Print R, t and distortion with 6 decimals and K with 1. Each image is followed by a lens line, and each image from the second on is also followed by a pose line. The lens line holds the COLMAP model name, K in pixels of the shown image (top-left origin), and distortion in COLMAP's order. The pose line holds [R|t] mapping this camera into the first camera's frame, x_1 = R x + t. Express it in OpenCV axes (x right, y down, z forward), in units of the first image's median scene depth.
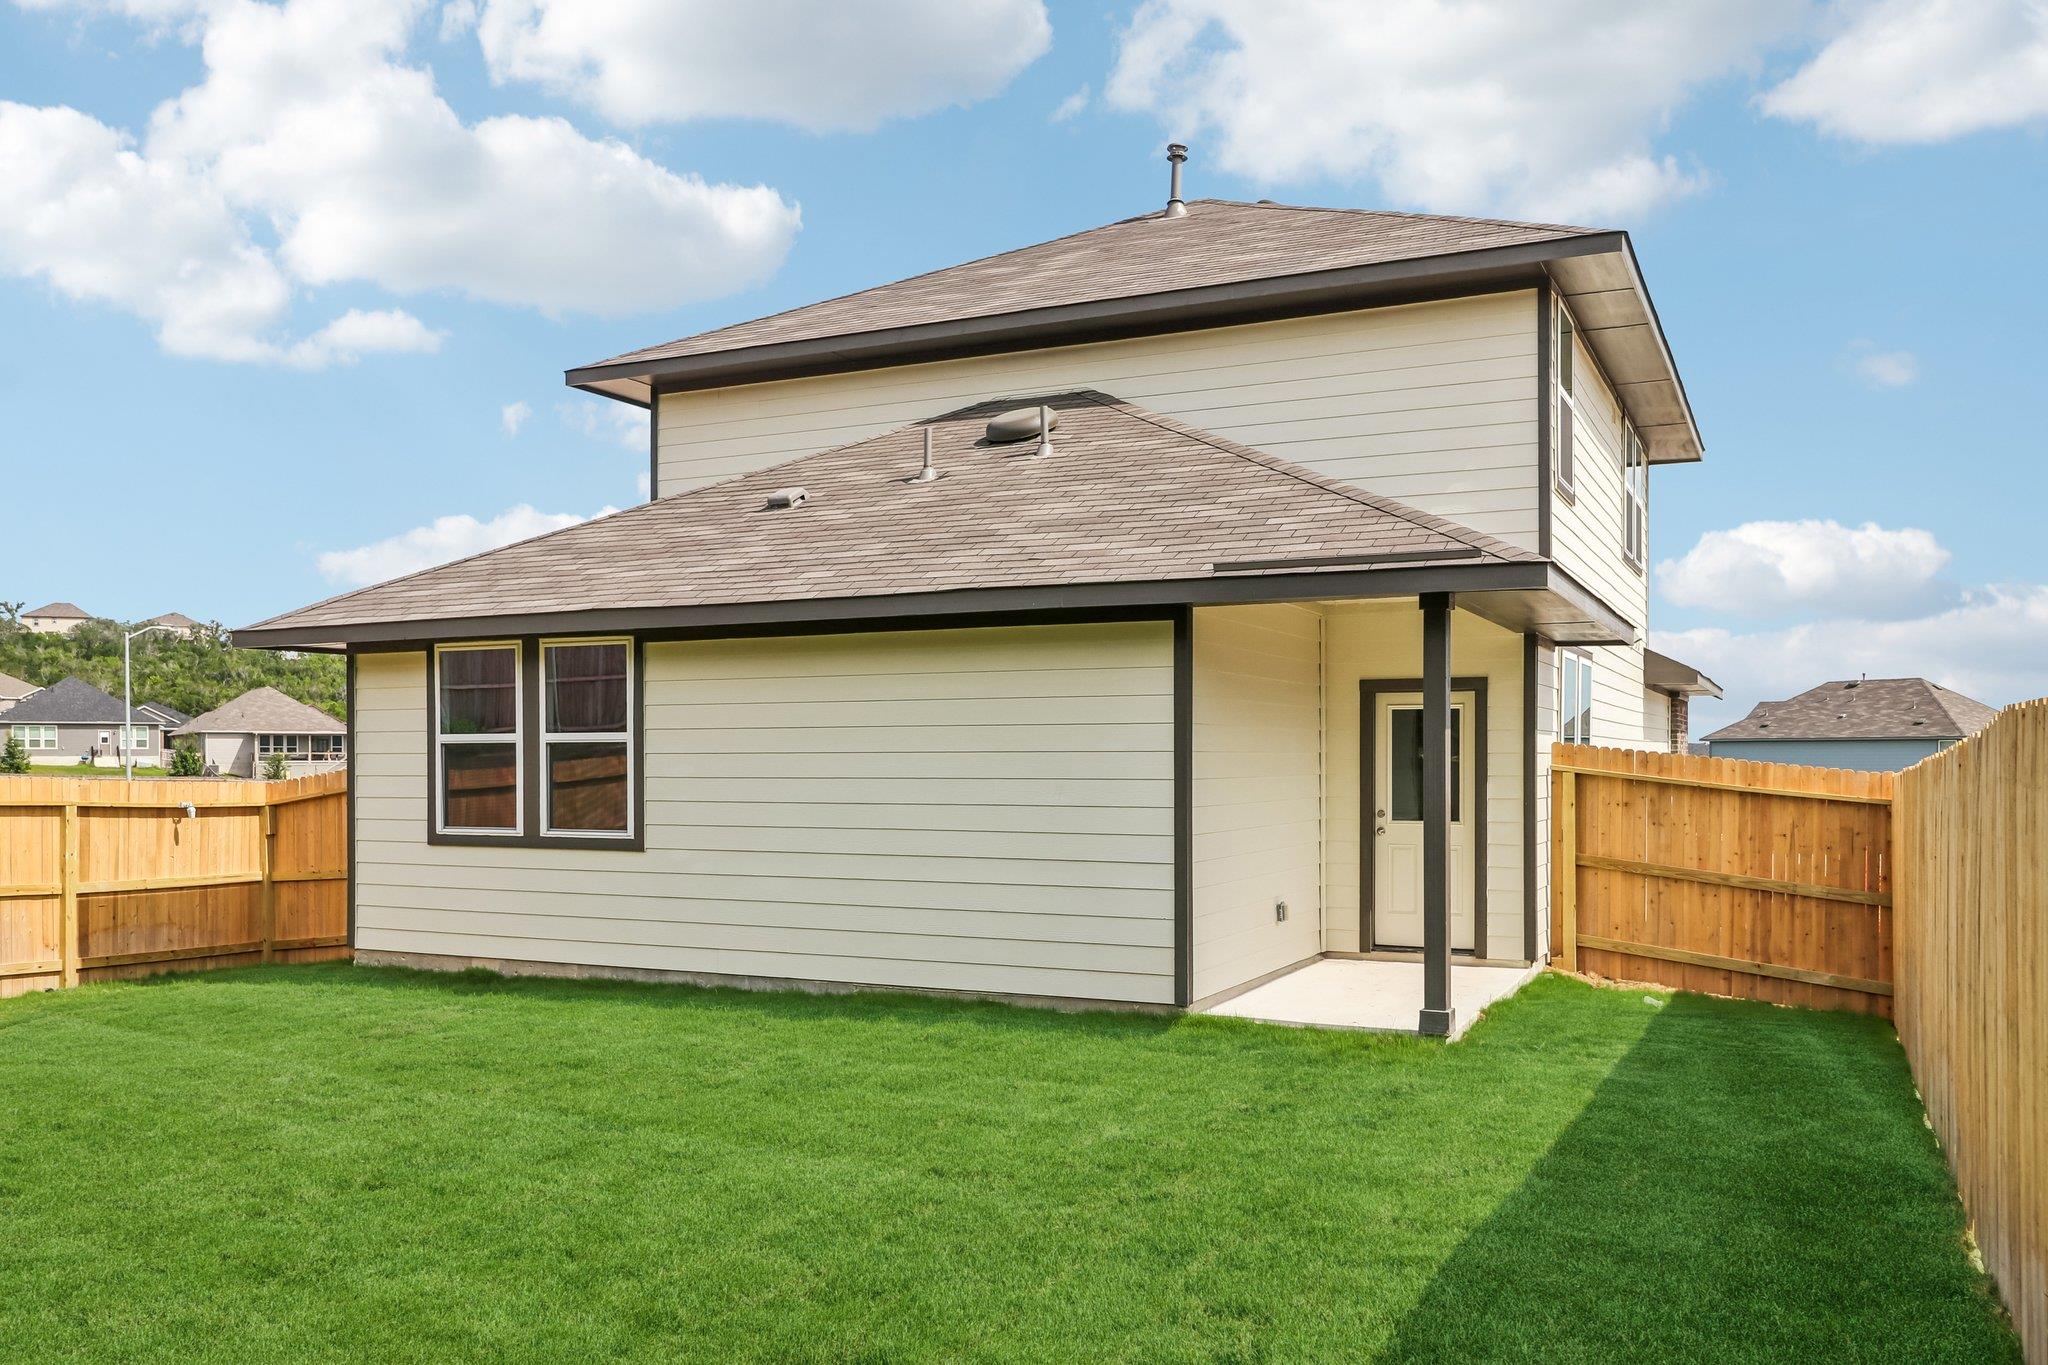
lens RADIAL K [[1721.0, 0, 1063.8], [0, 1721.0, 775.3], [0, 0, 1]] dist [0.008685, -0.006786]
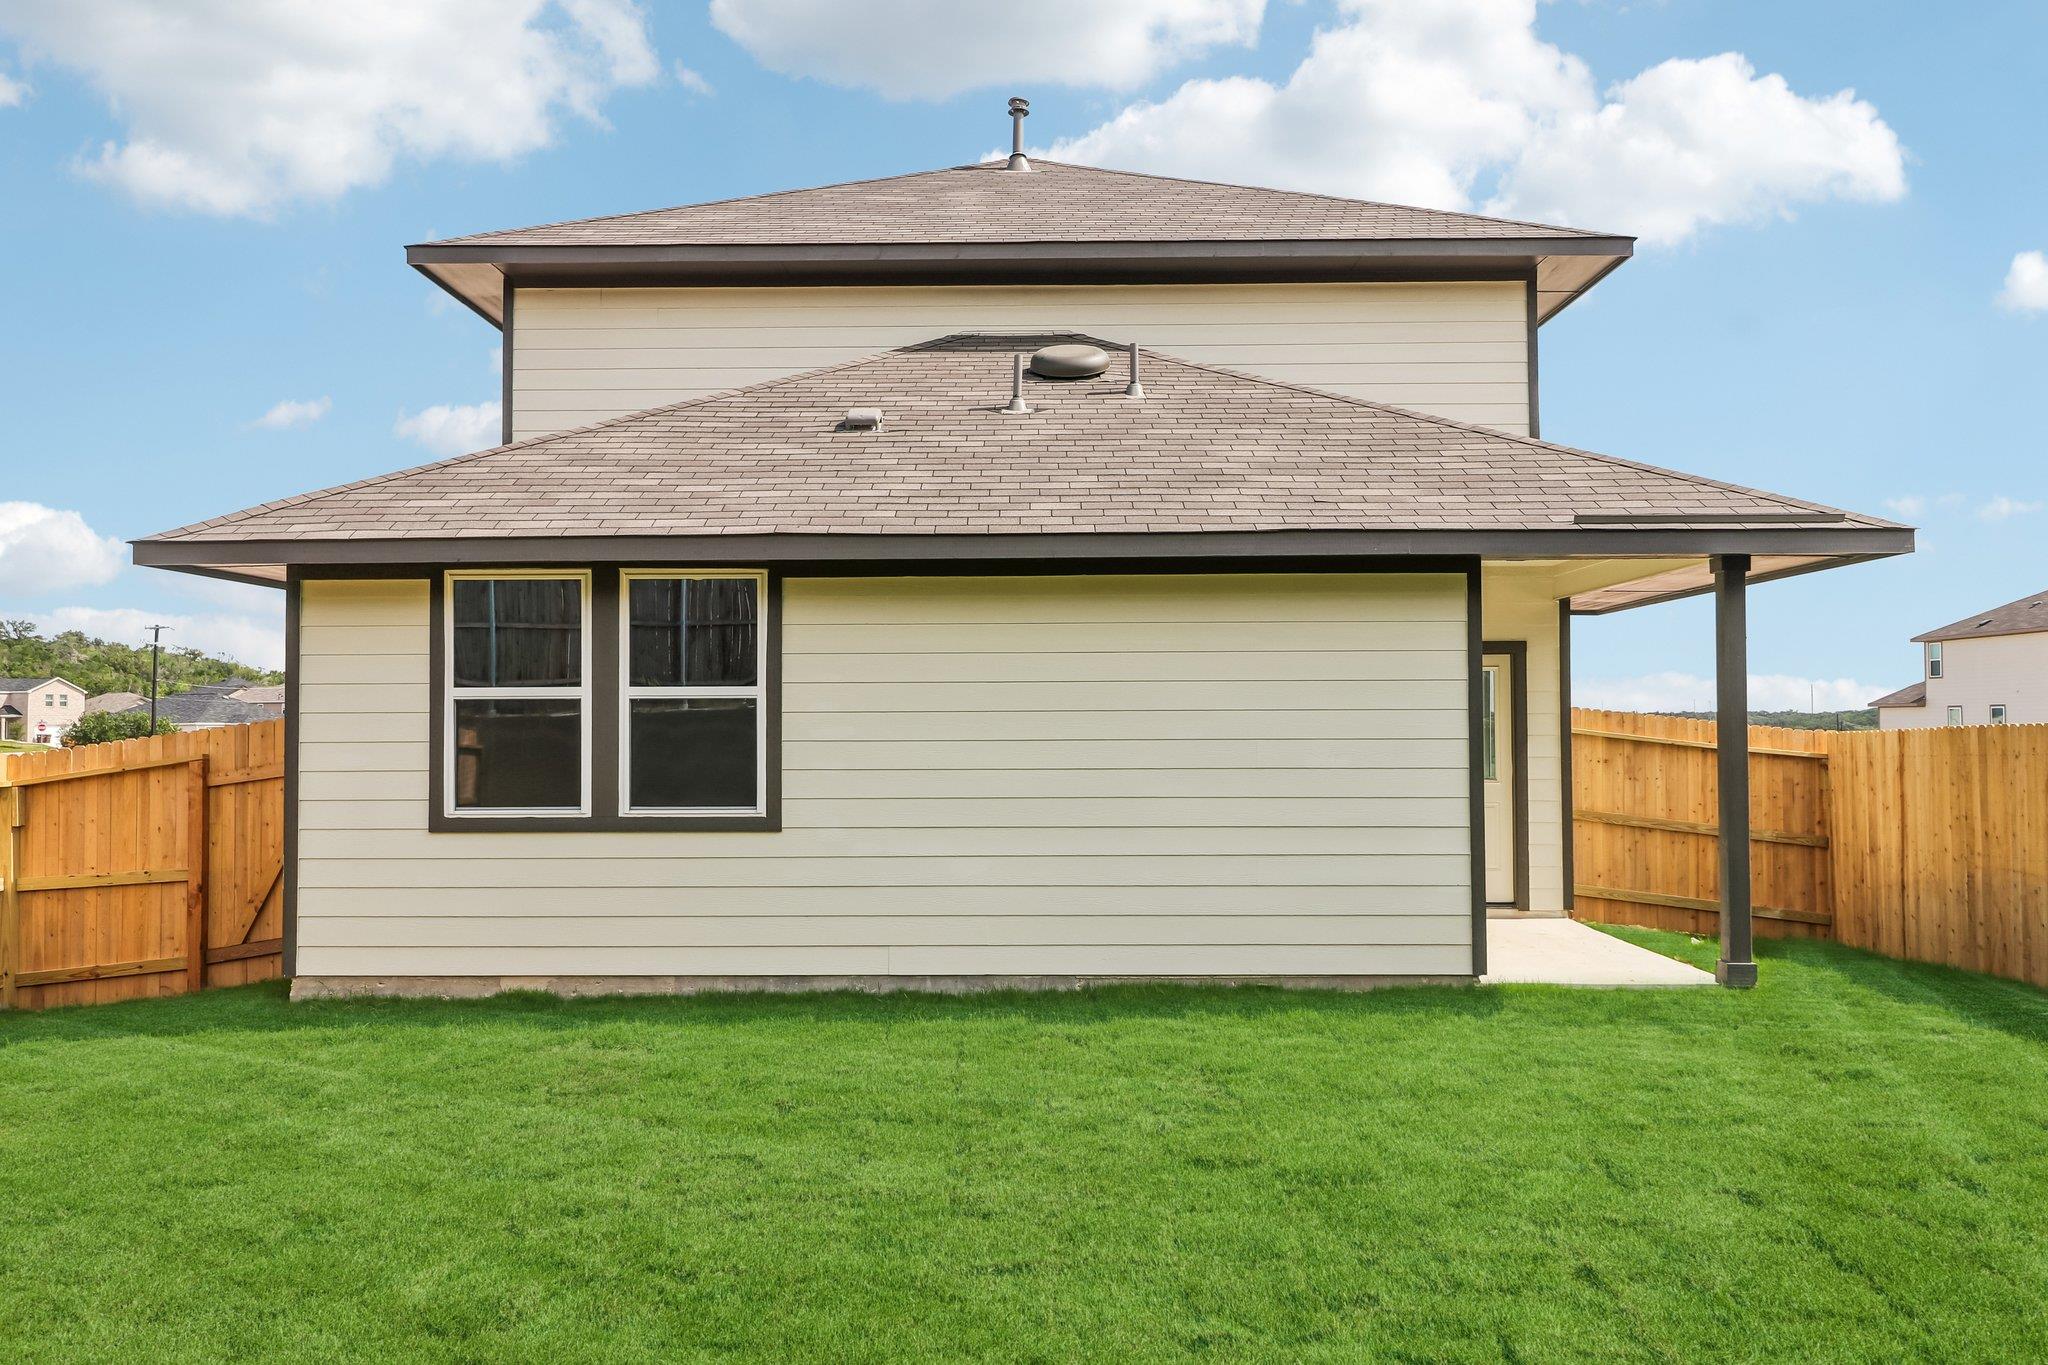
lens RADIAL K [[1615.4, 0, 1024.2], [0, 1615.4, 674.5], [0, 0, 1]] dist [0.007520, 0.007760]
pose [[0.900589, 0.011585, 0.434518, -0.454887], [0.006736, 0.999153, -0.040602, 0.001412], [-0.434620, 0.039492, 0.899748, 0.244950]]
